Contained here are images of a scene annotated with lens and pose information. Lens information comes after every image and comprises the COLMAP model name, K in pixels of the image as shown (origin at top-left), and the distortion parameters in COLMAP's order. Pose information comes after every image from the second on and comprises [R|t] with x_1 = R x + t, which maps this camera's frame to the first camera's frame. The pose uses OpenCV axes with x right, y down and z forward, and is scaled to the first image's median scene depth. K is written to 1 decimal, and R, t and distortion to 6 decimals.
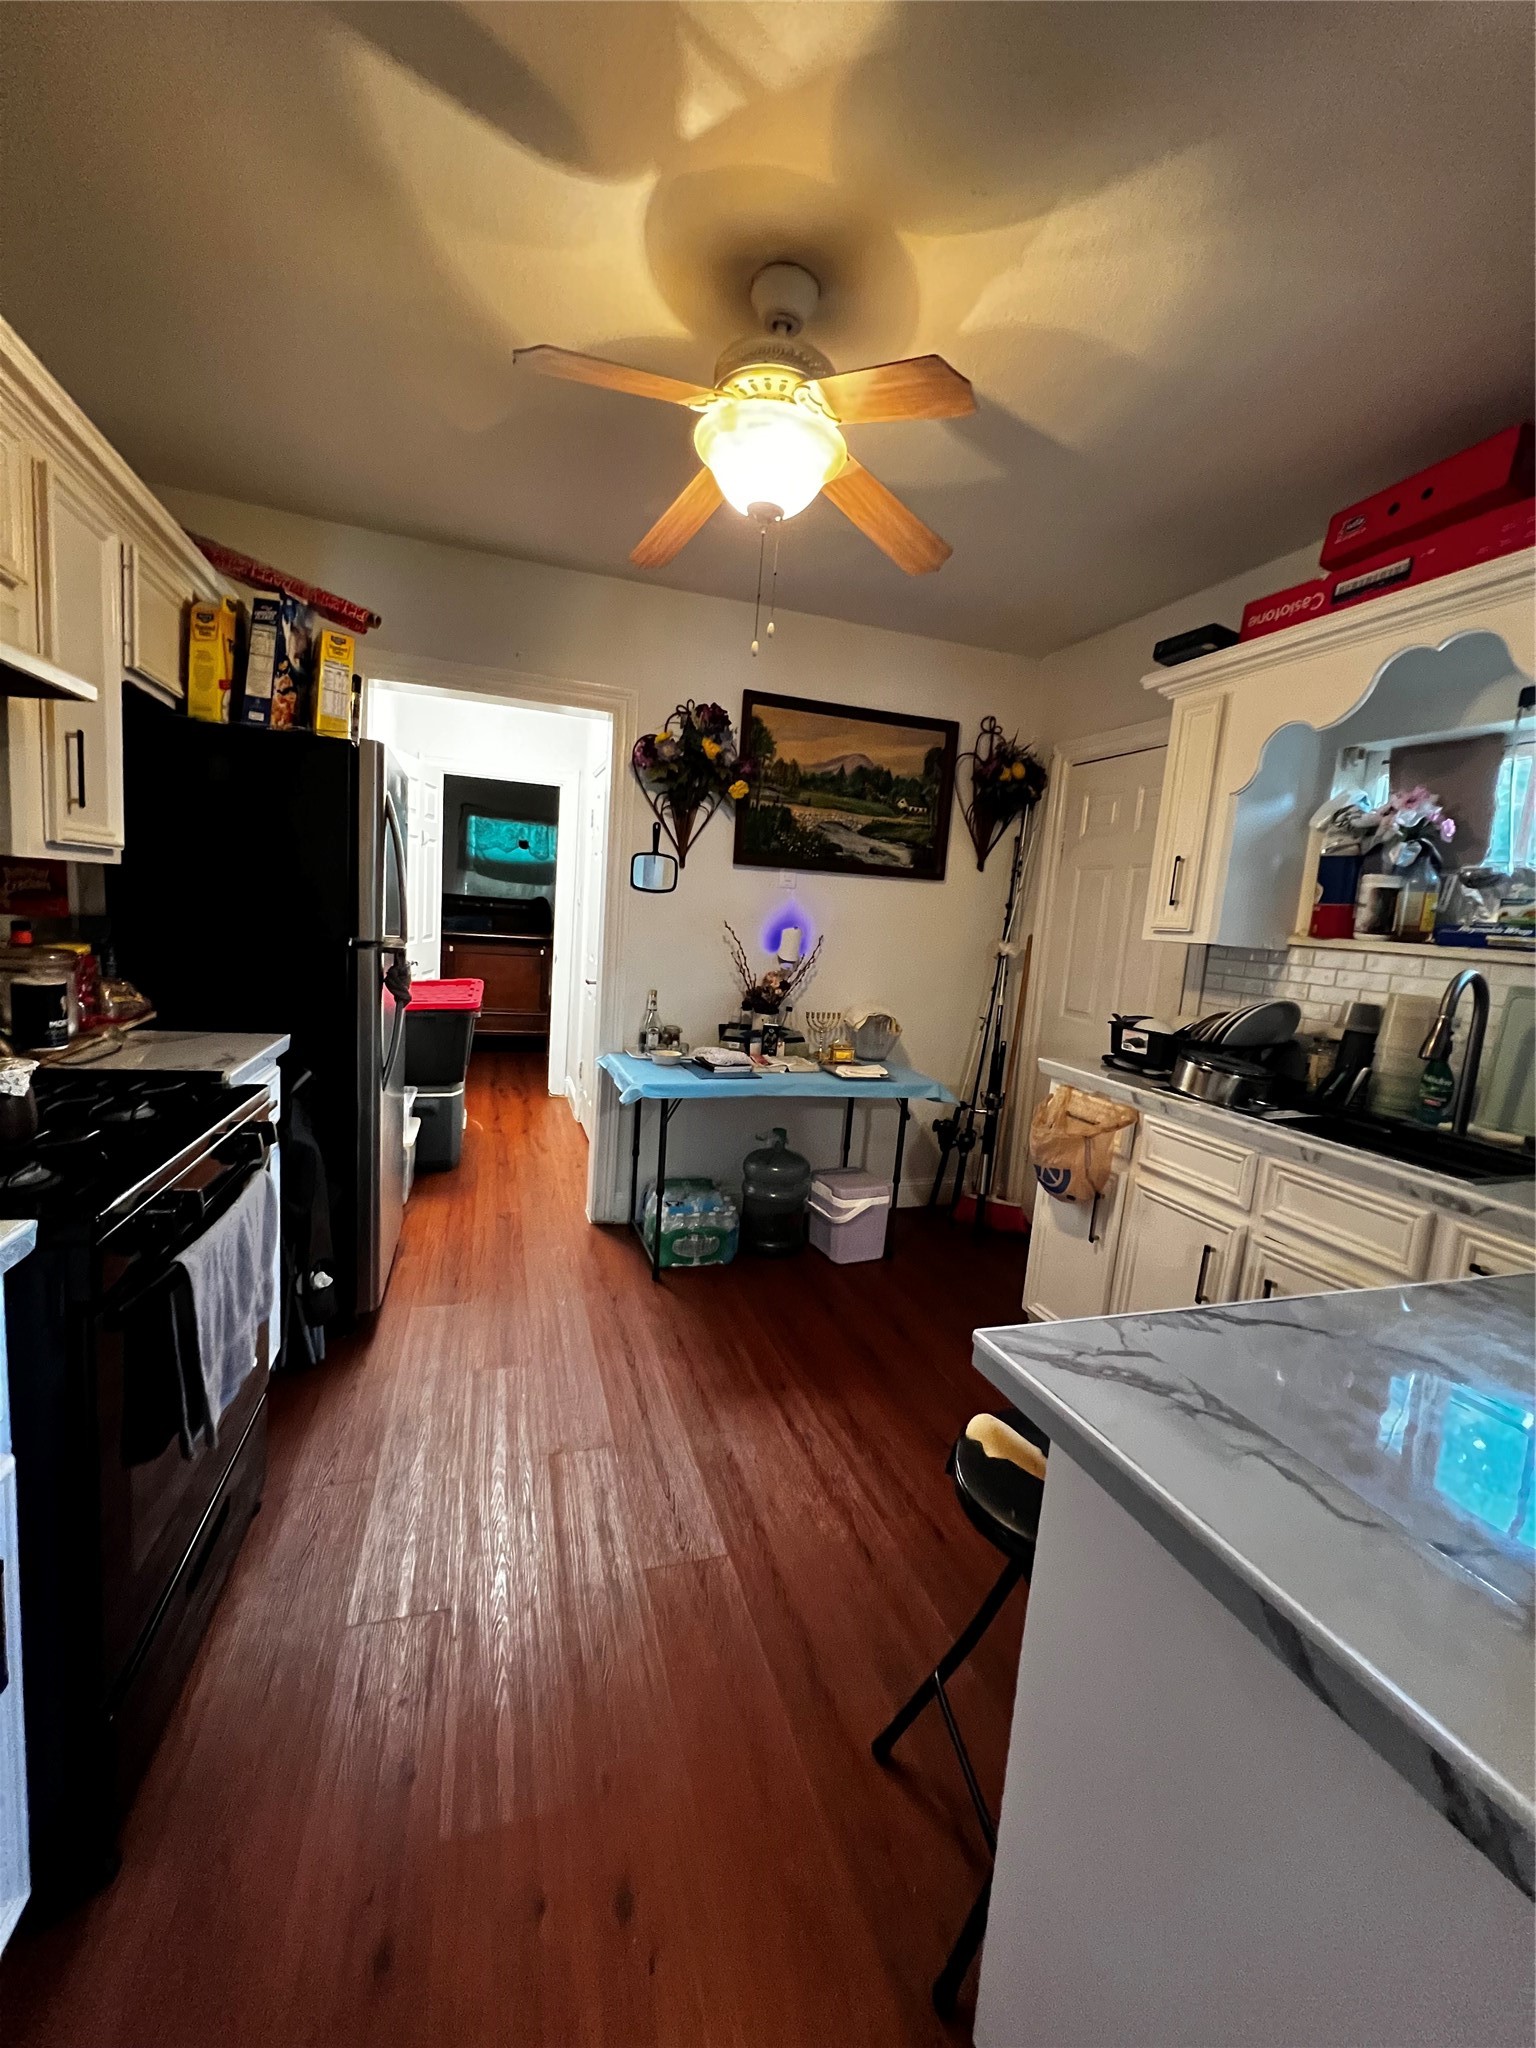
lens RADIAL K [[822.2, 0, 764.7], [0, 822.2, 1023.1], [0, 0, 1]] dist [-0.000338, 0.000327]
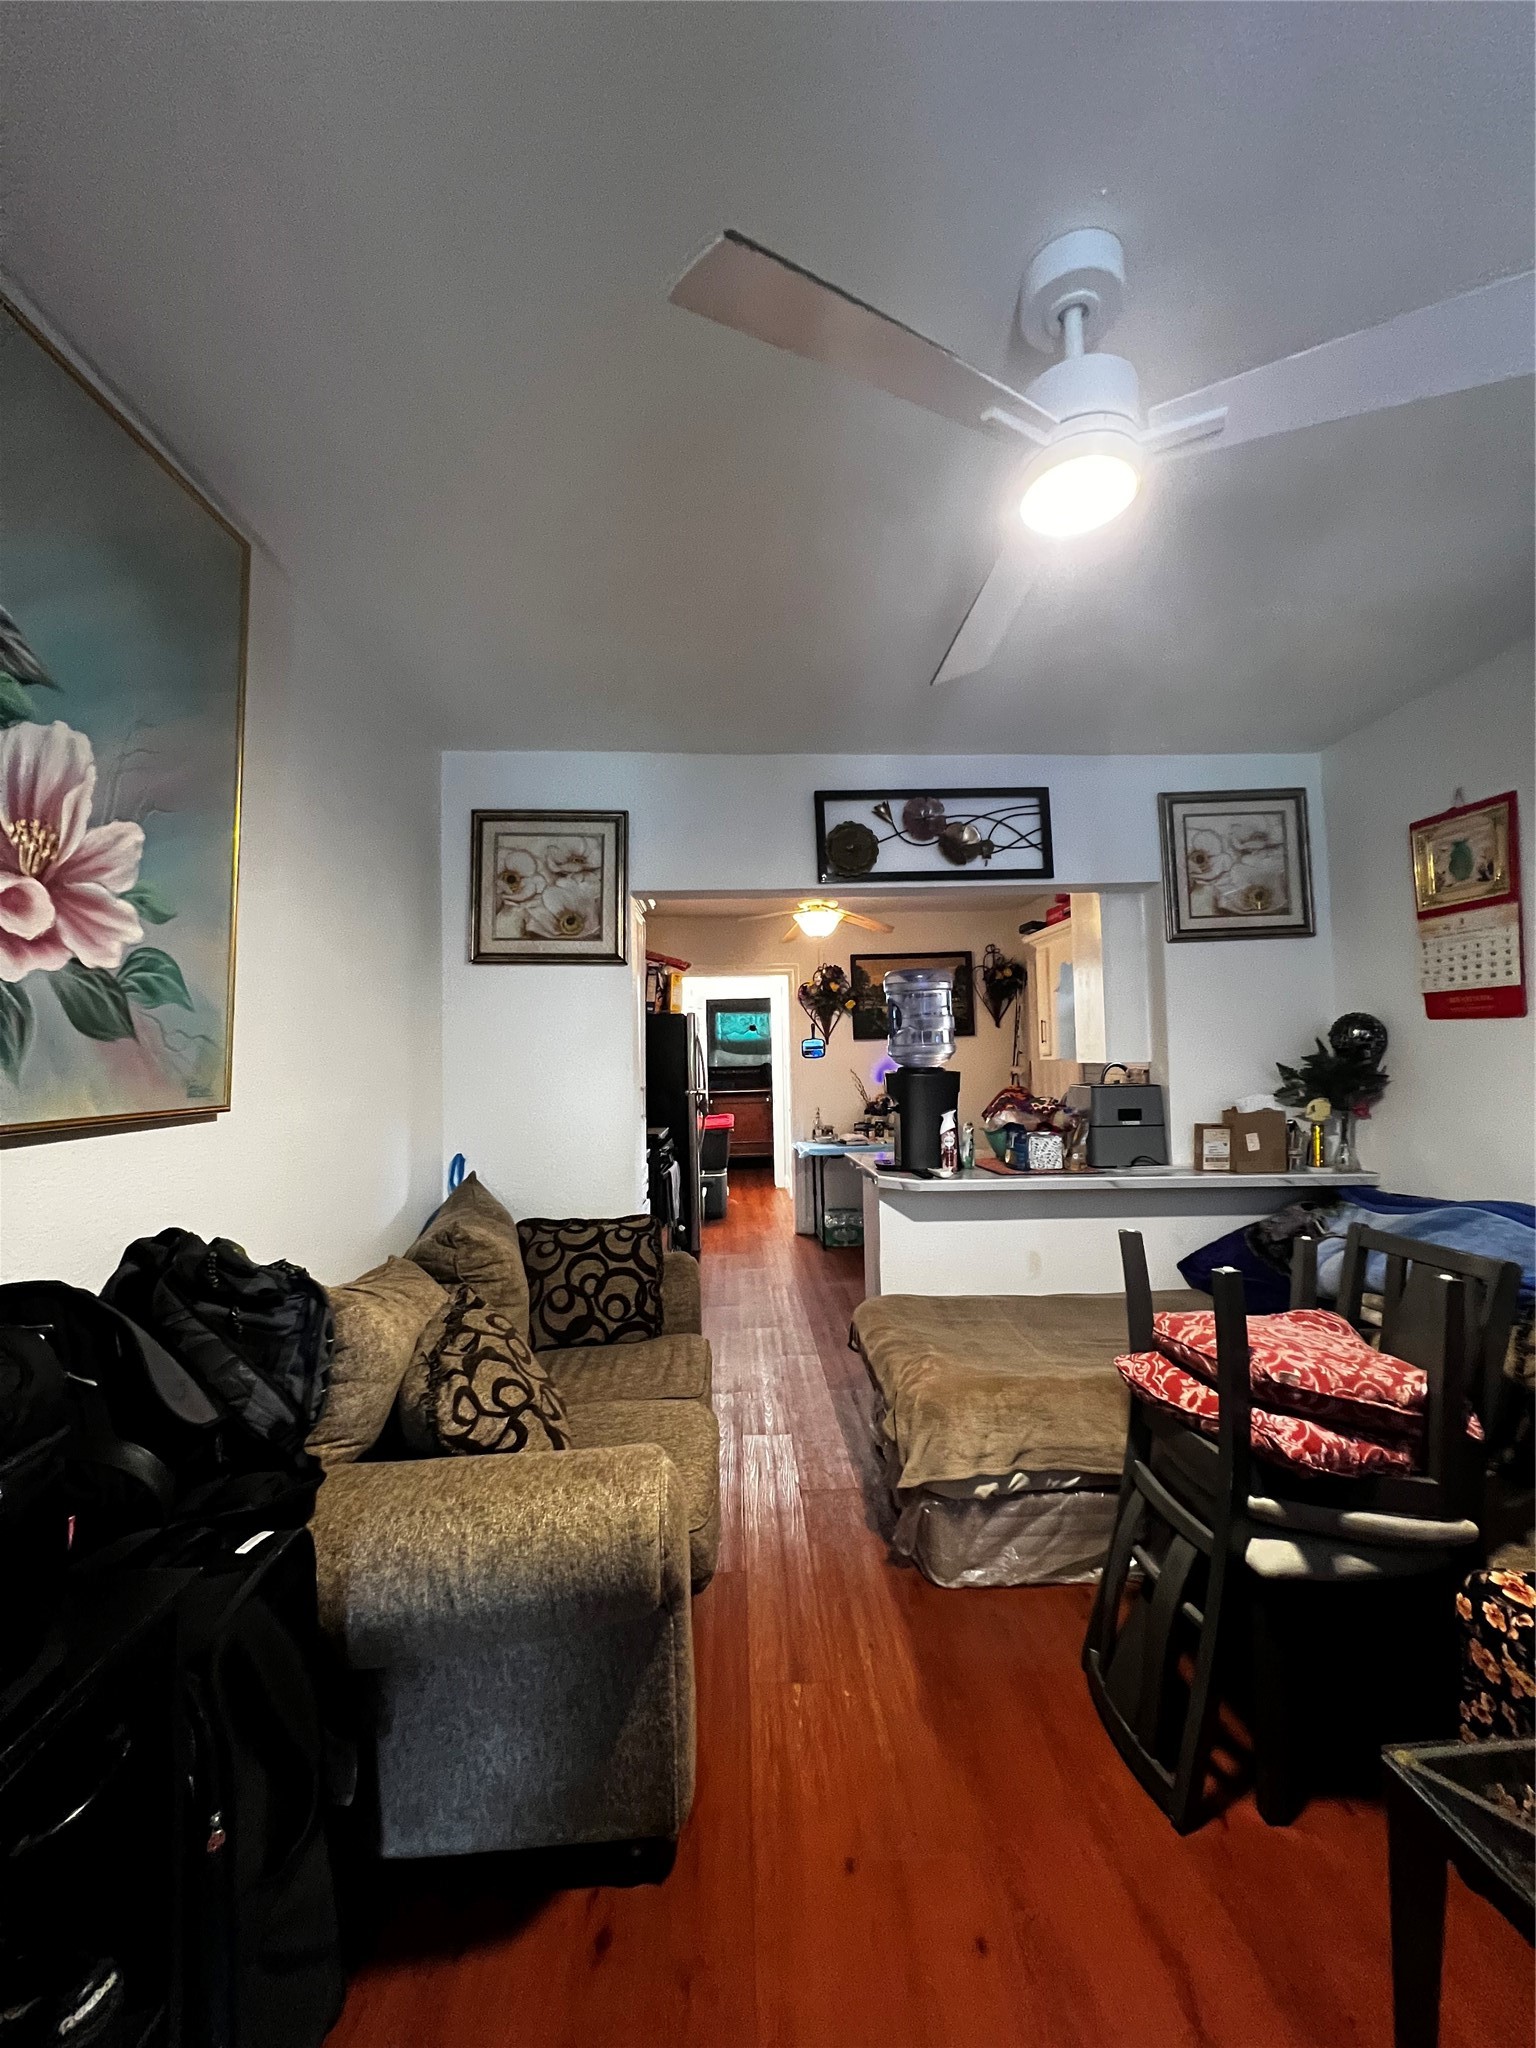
lens RADIAL K [[822.2, 0, 764.7], [0, 822.2, 1023.1], [0, 0, 1]] dist [-0.000338, 0.000327]
pose [[0.958260, -0.106406, -0.265360, 0.299561], [0.055746, 0.979886, -0.191613, 0.138291], [0.280411, 0.168823, 0.944917, -0.967968]]
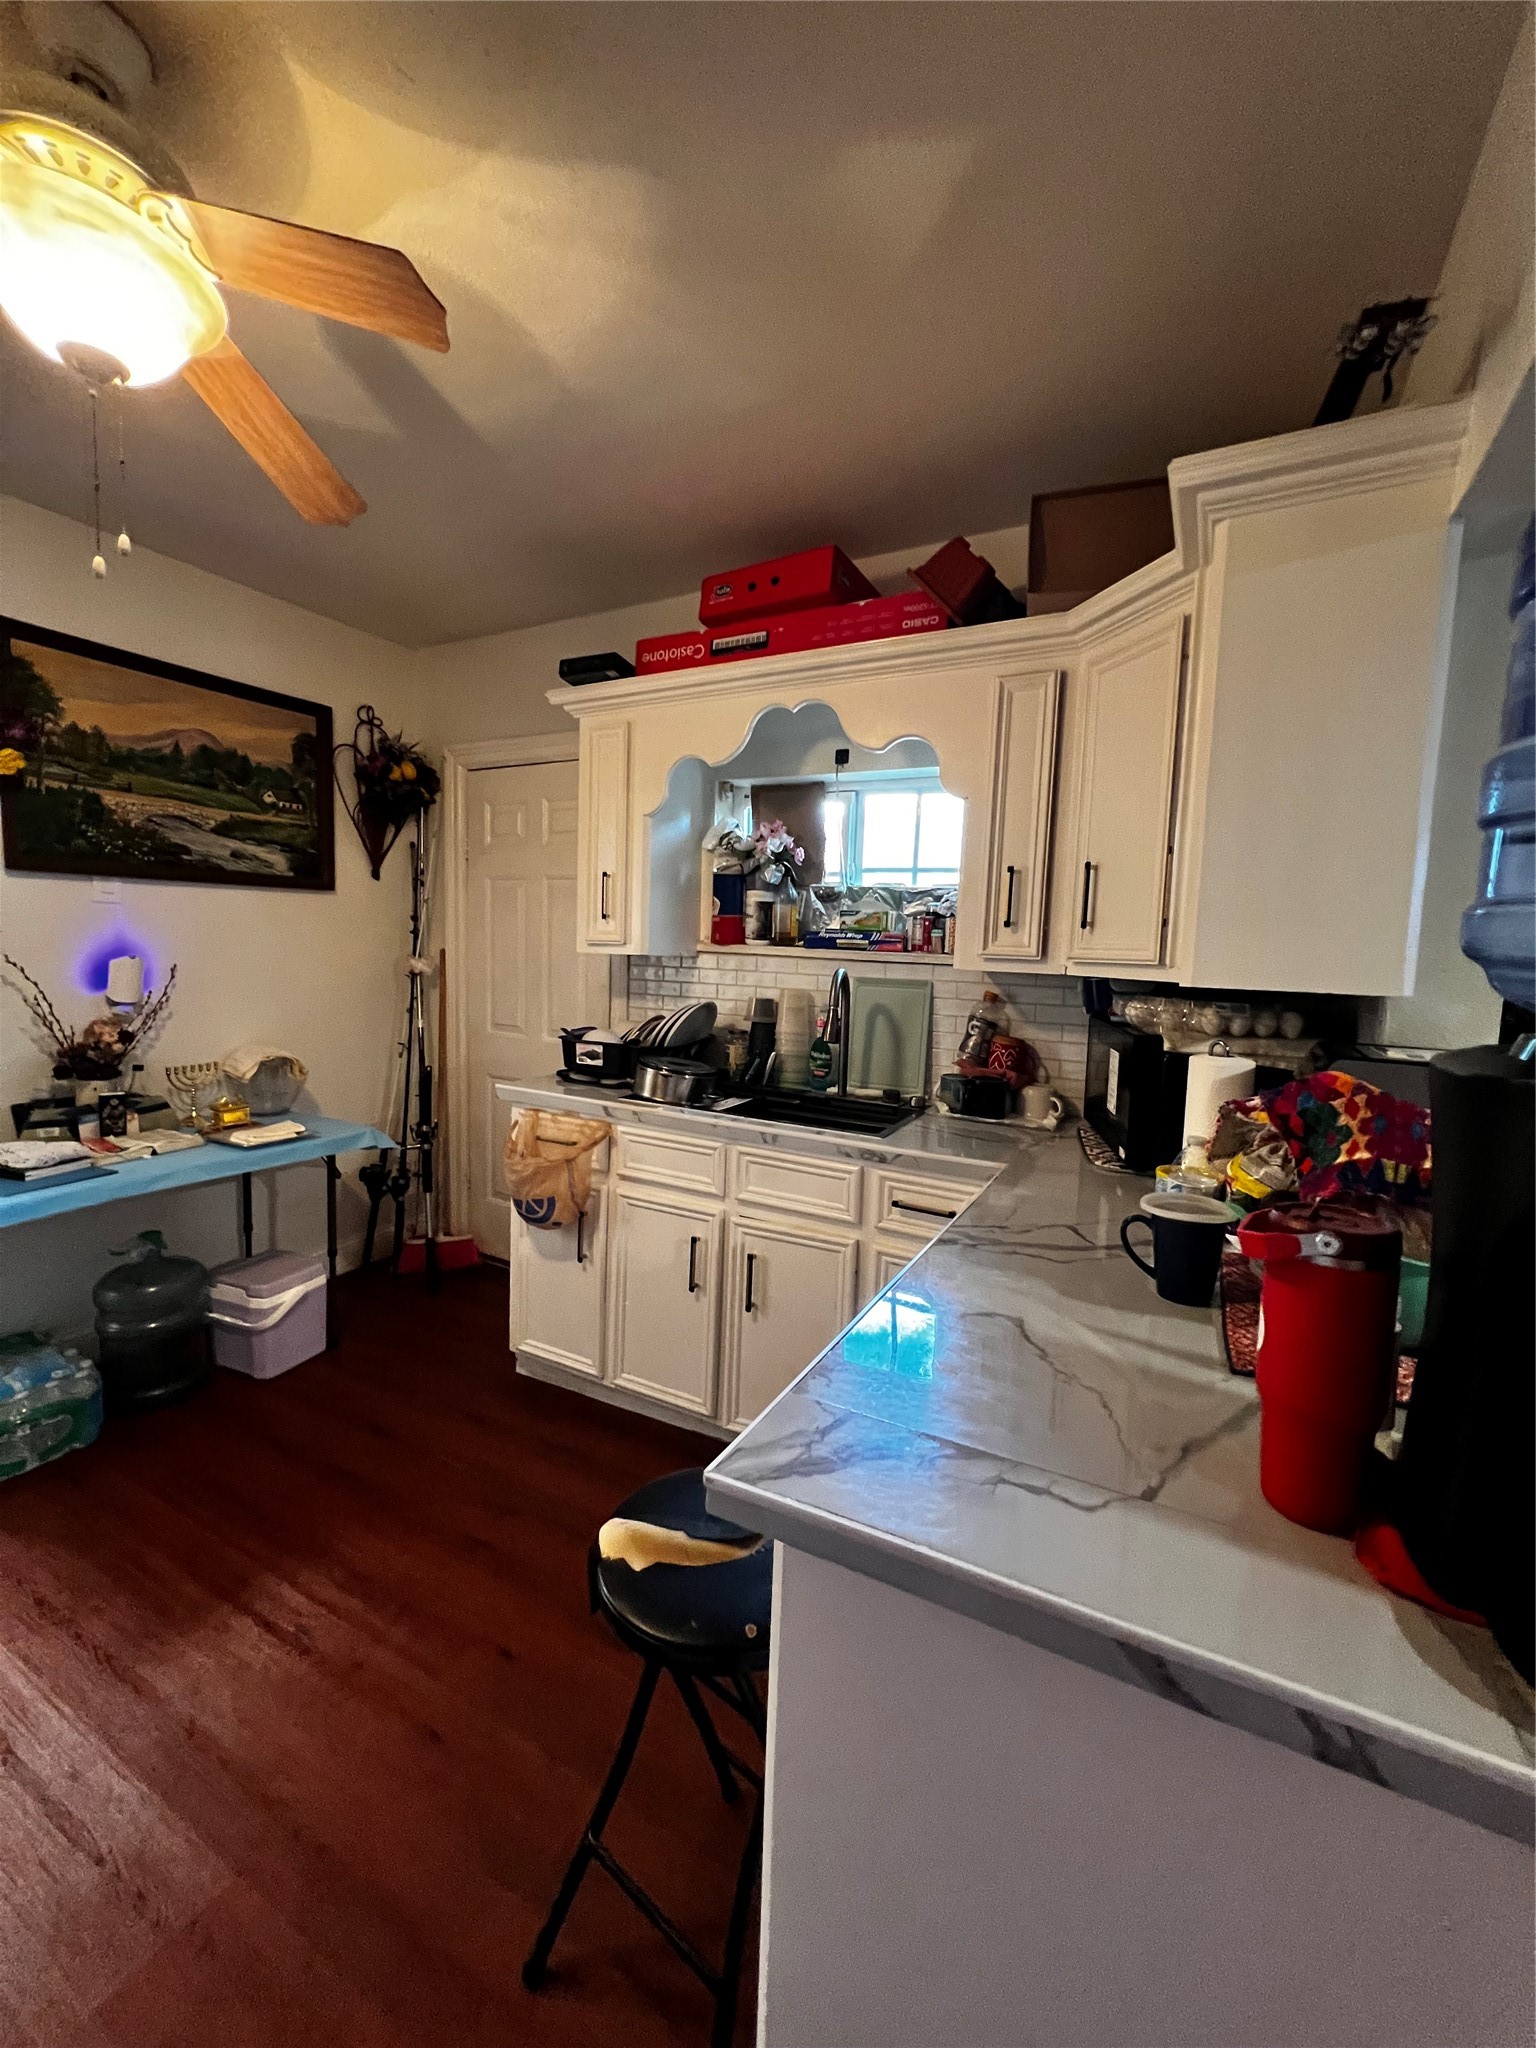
lens RADIAL K [[822.2, 0, 764.7], [0, 822.2, 1023.1], [0, 0, 1]] dist [-0.000338, 0.000327]
pose [[0.728875, -0.113691, 0.675141, -0.058107], [0.111500, 0.992662, 0.046785, -0.031155], [-0.675506, 0.041178, 0.736204, 0.083116]]
